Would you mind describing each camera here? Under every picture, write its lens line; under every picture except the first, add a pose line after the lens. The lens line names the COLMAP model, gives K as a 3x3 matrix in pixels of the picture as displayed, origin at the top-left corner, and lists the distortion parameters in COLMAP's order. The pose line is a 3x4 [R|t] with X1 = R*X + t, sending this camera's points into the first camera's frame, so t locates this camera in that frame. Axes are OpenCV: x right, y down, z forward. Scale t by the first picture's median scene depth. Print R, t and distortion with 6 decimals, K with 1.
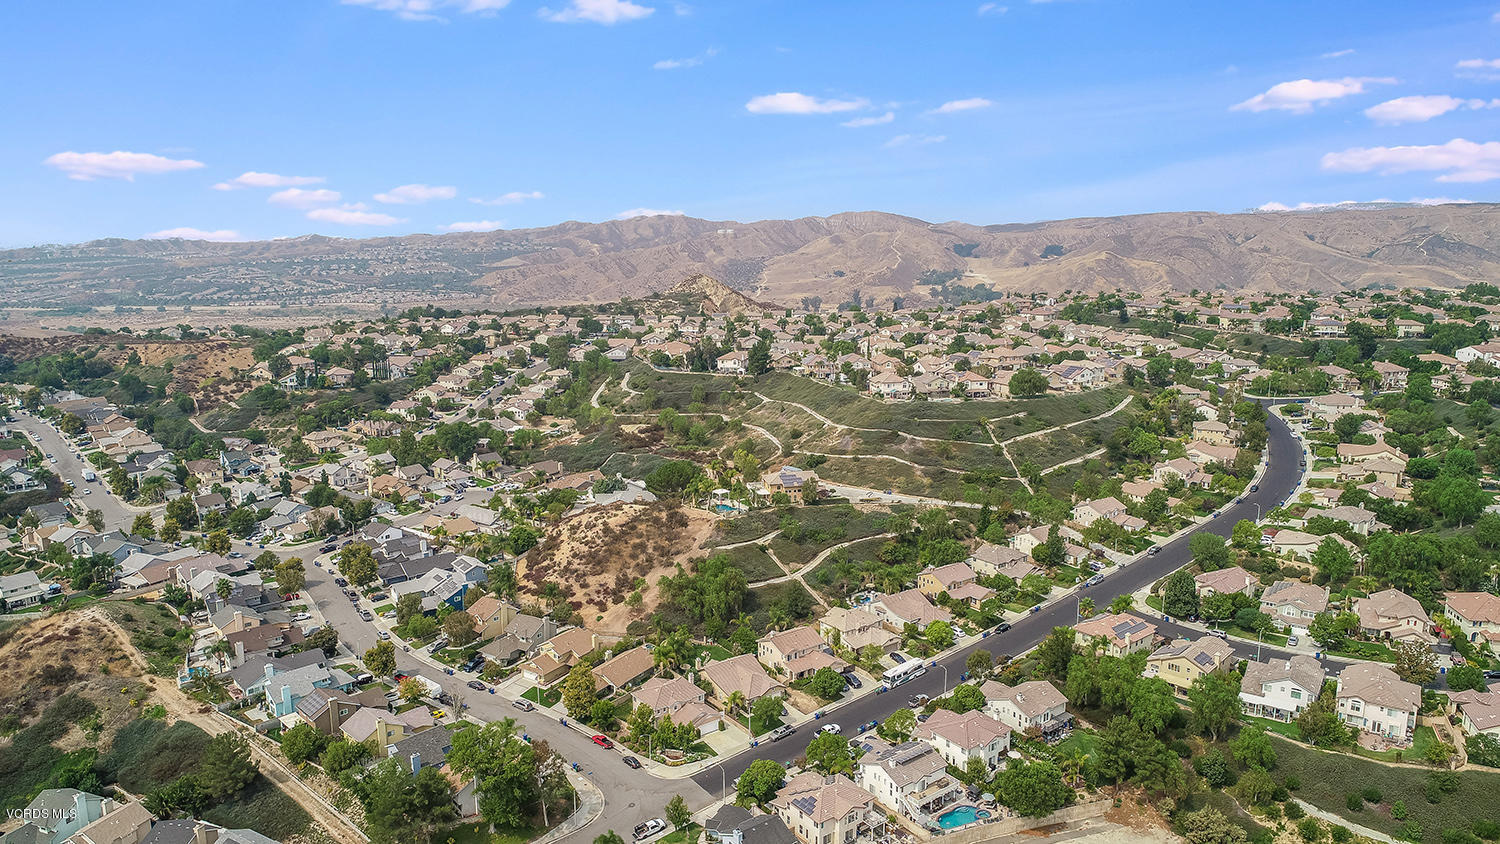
lens RADIAL K [[1003.9, 0, 750.0], [0, 1003.9, 422.0], [0, 0, 1]] dist [-0.002519, 0.000149]
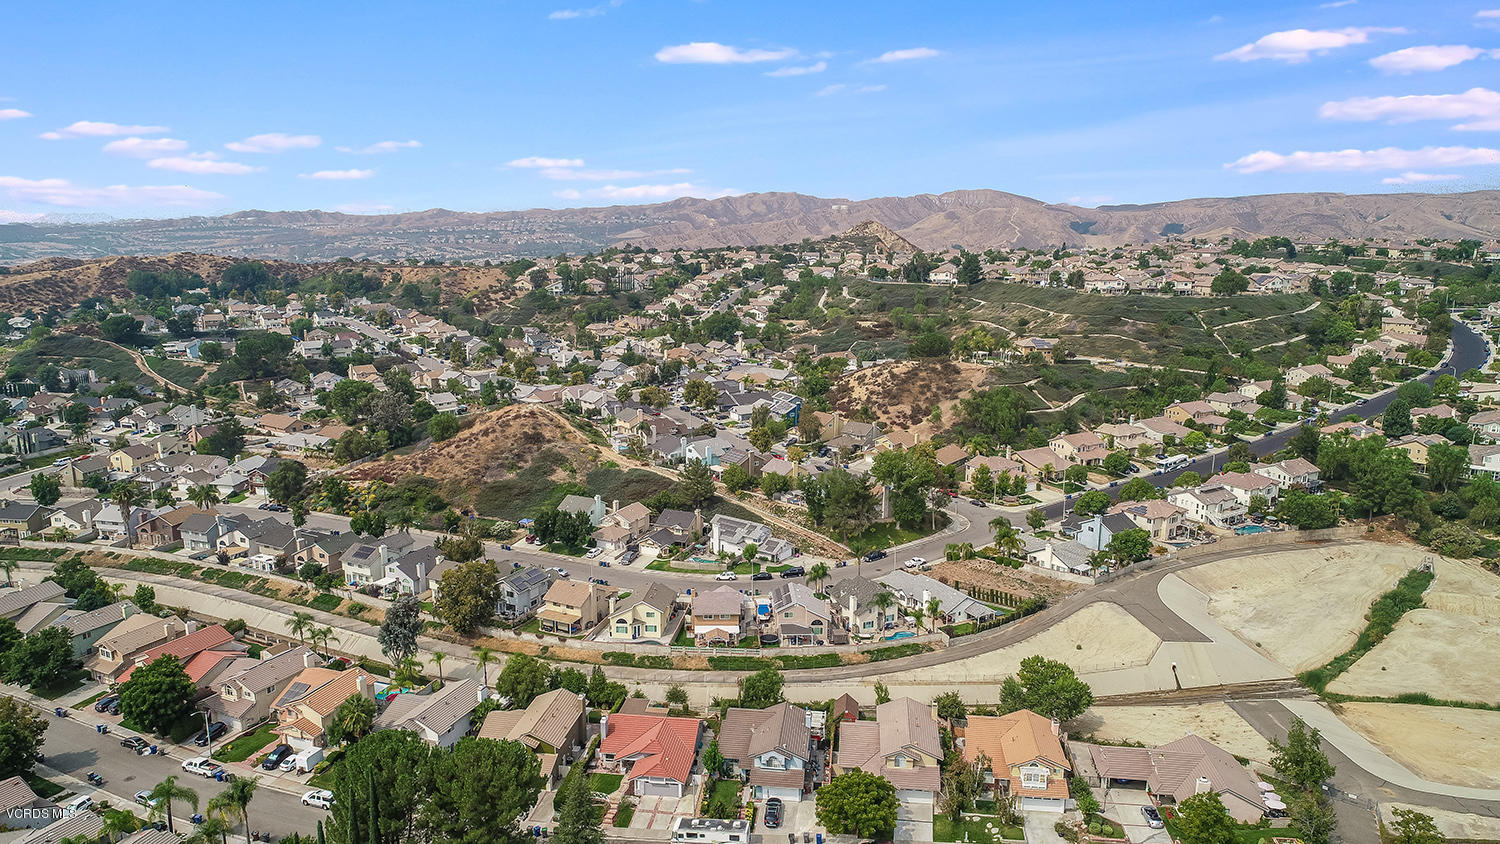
lens RADIAL K [[1003.9, 0, 750.0], [0, 1003.9, 422.0], [0, 0, 1]] dist [-0.002519, 0.000149]
pose [[0.995913, 0.028517, -0.085702, -0.156951], [-0.027361, 0.999519, 0.014628, 0.112127], [0.086078, -0.012224, 0.996213, -0.178070]]
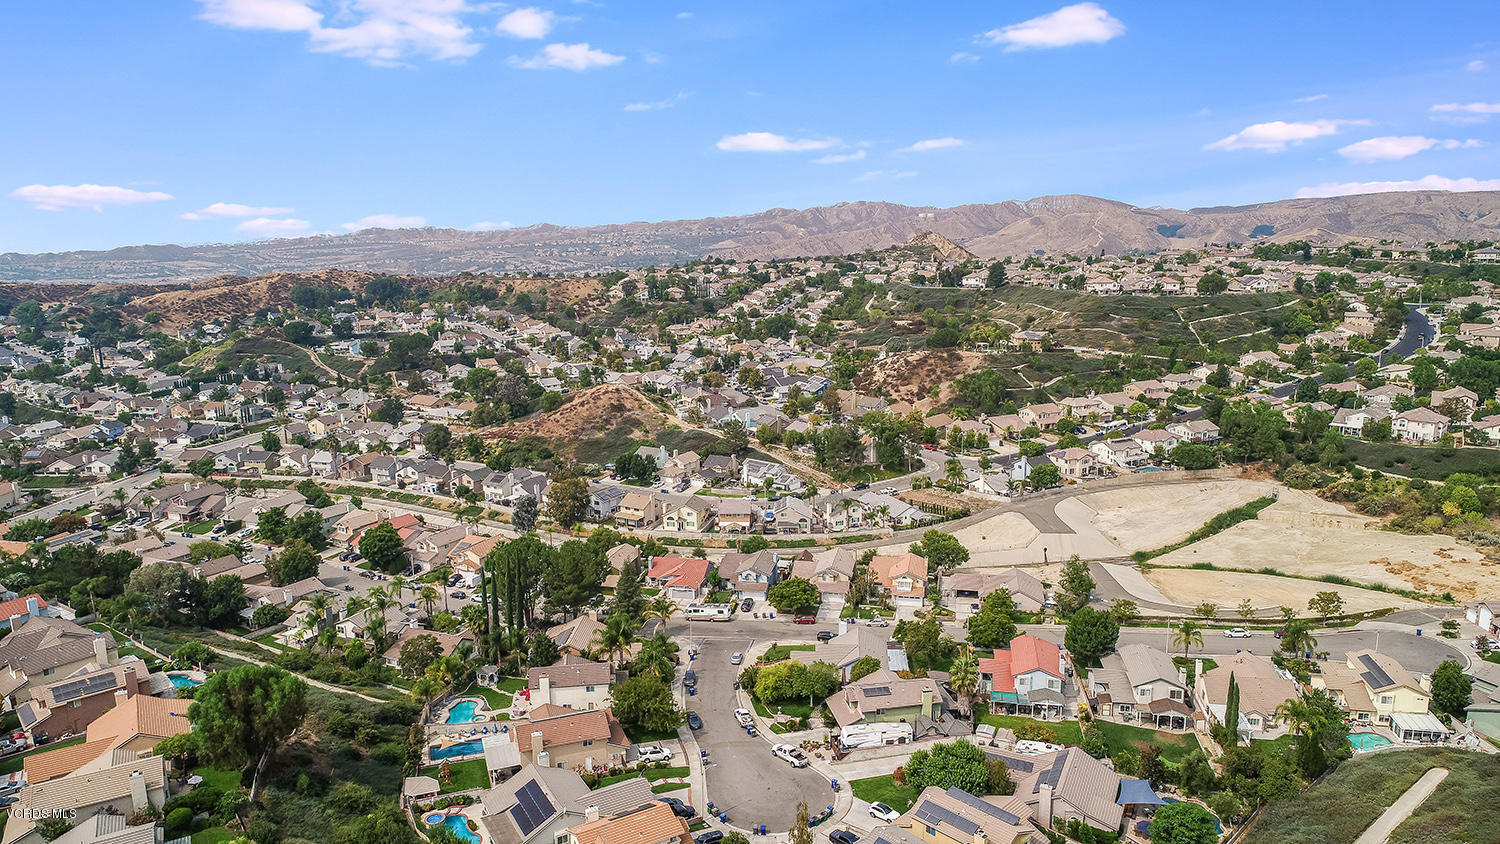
lens RADIAL K [[999.8, 0, 750.0], [0, 999.8, 422.0], [0, 0, 1]] dist [-0.002293, -0.002627]
pose [[0.983069, 0.028230, -0.181046, -0.074971], [-0.026868, 0.999589, 0.009967, 0.140137], [0.181253, -0.004934, 0.983424, -0.390564]]
